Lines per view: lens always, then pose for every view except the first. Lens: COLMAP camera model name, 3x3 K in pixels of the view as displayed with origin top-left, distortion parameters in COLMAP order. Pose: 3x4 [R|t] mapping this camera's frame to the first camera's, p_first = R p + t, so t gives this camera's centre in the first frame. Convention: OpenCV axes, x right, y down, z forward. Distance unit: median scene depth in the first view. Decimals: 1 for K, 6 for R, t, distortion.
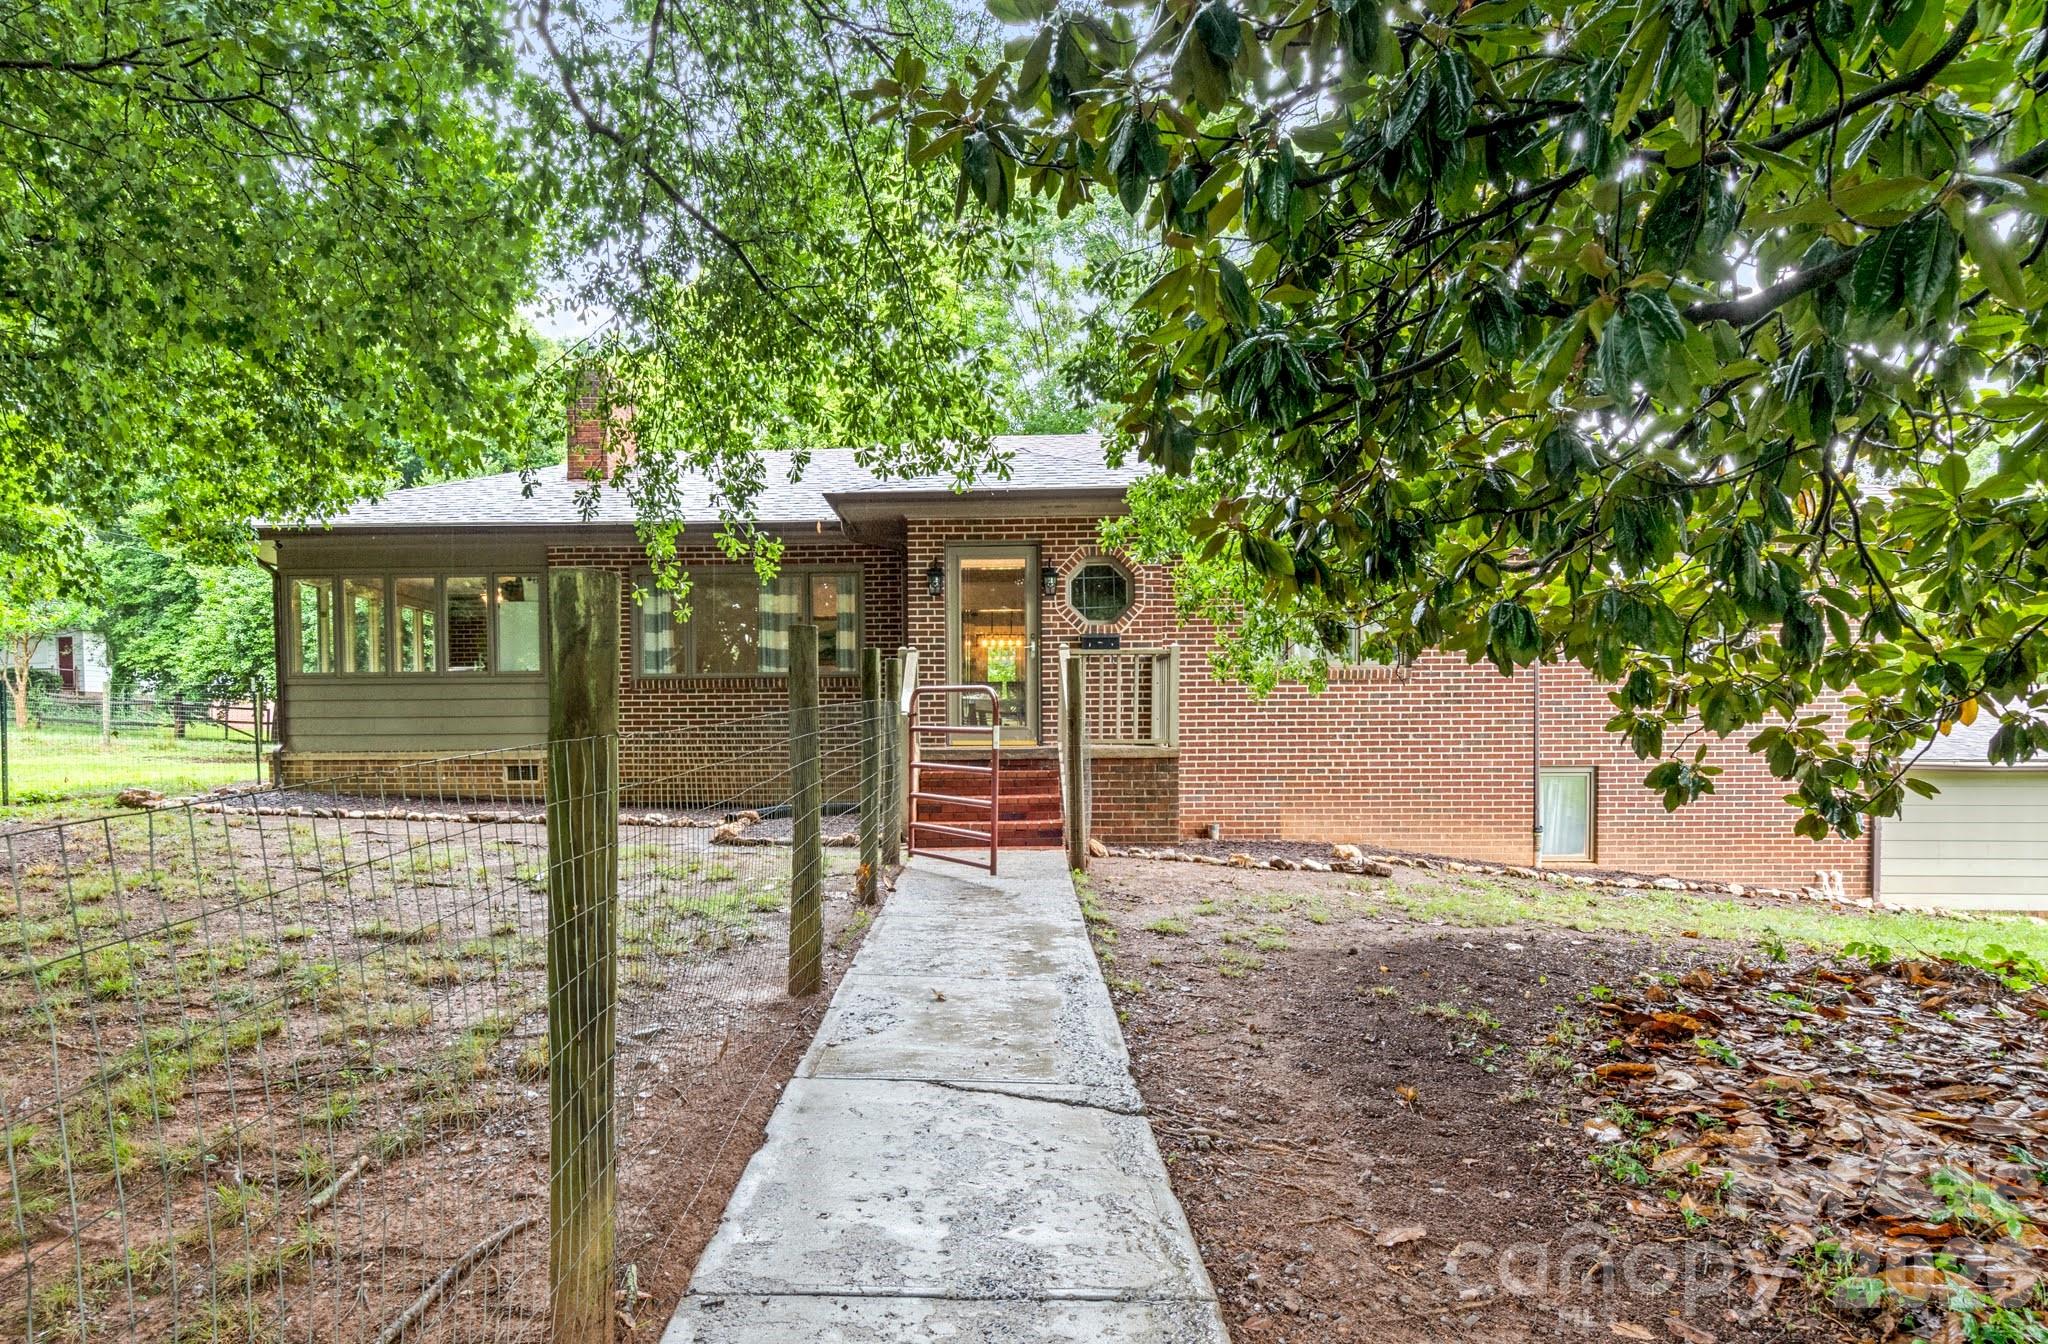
lens RADIAL K [[1100.2, 0, 1015.2], [0, 1100.2, 672.0], [0, 0, 1]] dist [-0.003622, -0.000144]
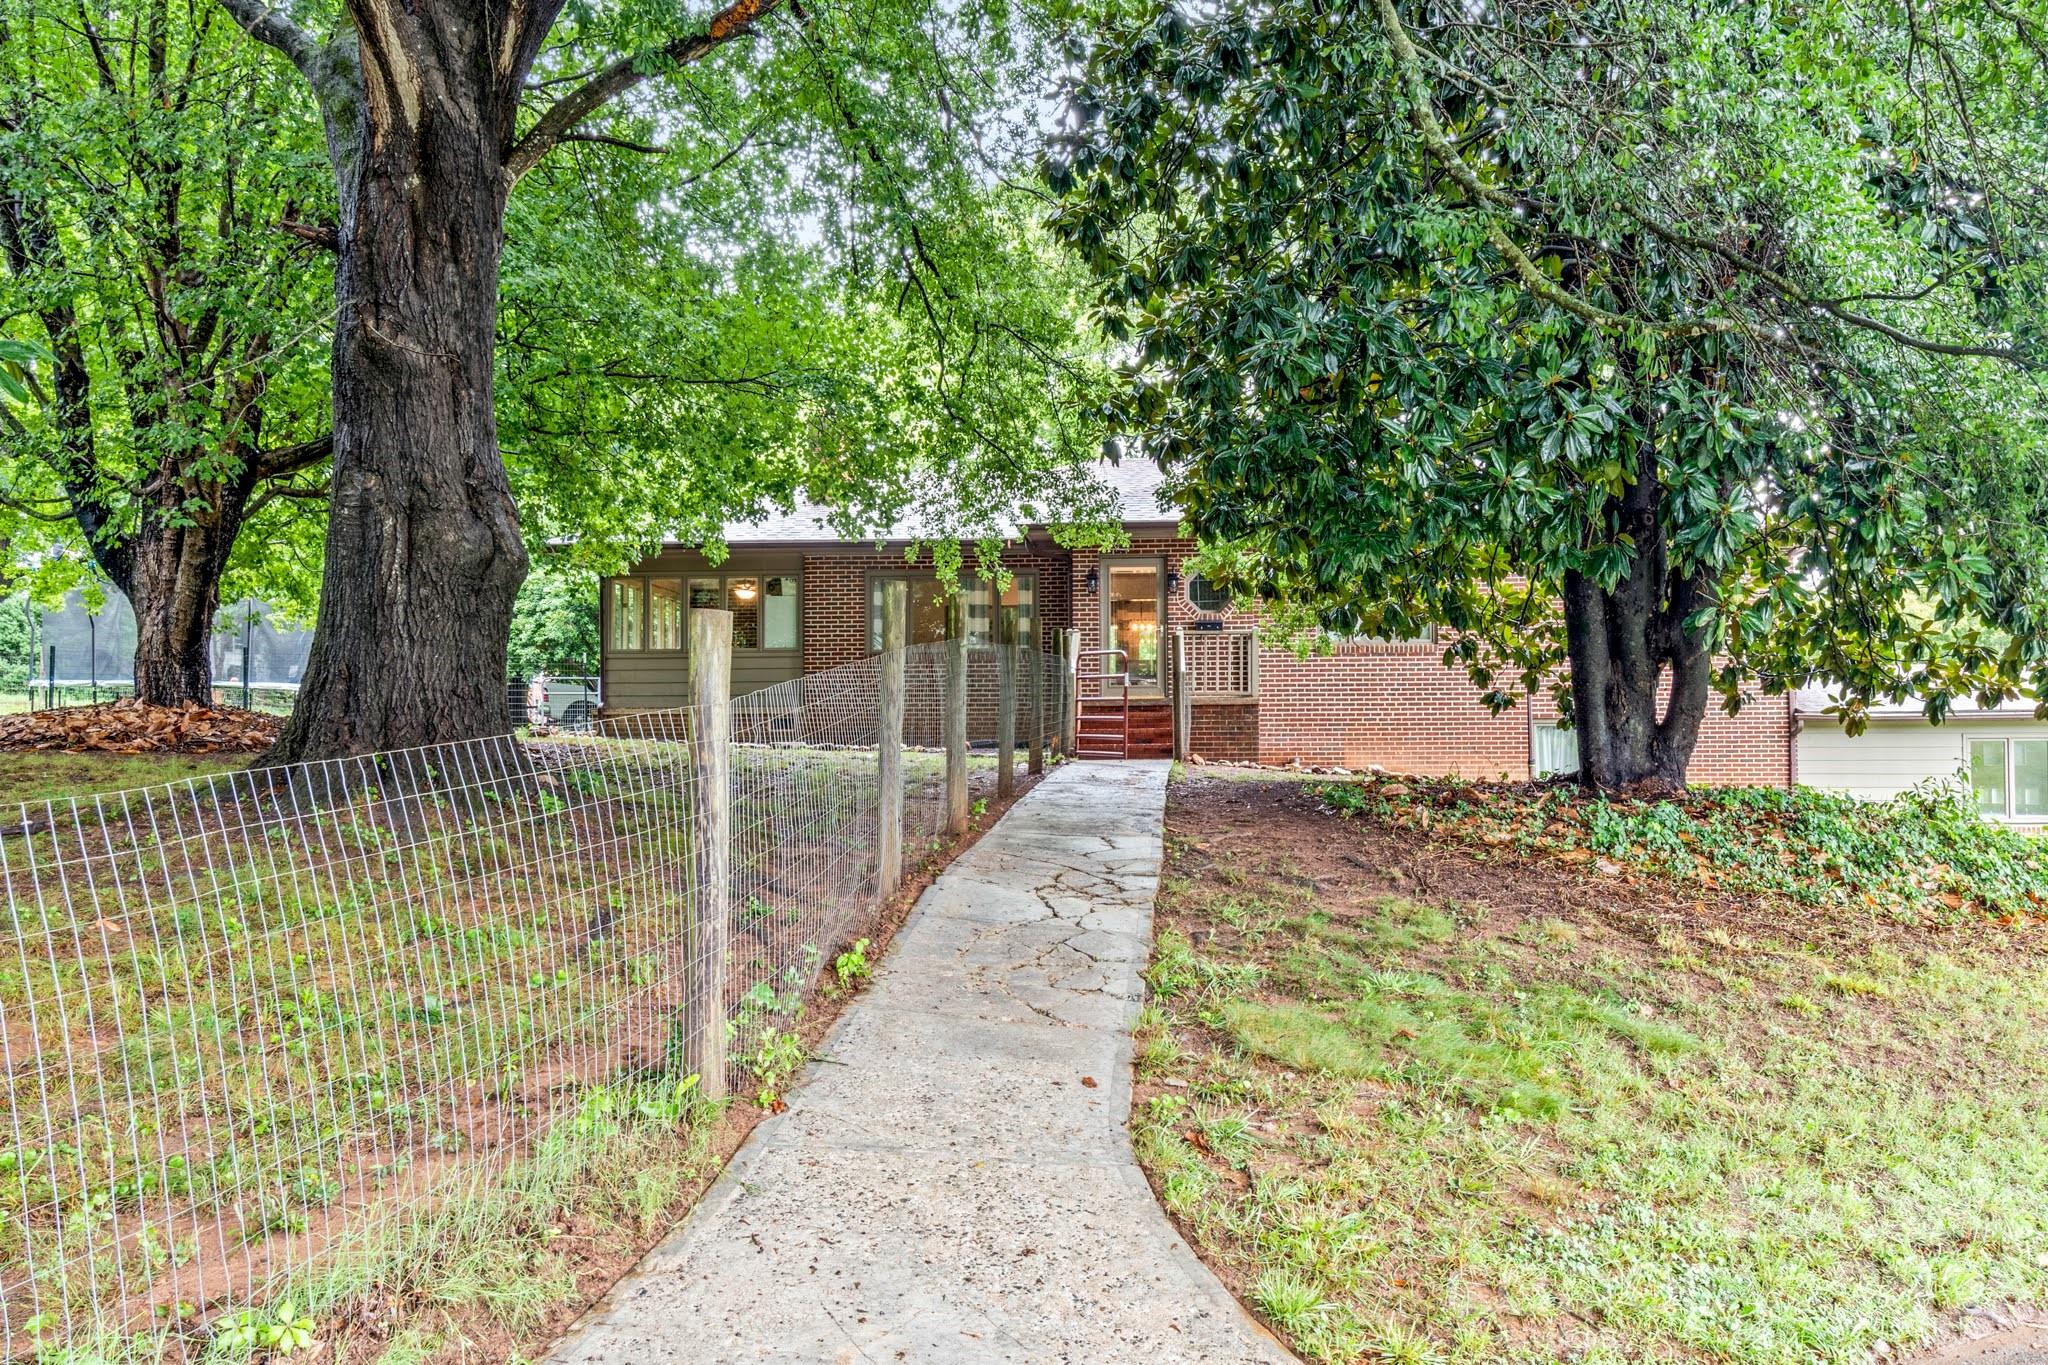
lens RADIAL K [[1303.7, 0, 1022.4], [0, 1303.7, 670.6], [0, 0, 1]] dist [0.004961, 0.000163]
pose [[0.991907, 0.003649, -0.126914, 0.052219], [-0.002987, 0.999981, 0.005403, 0.021958], [0.126931, -0.004981, 0.991899, -0.689024]]
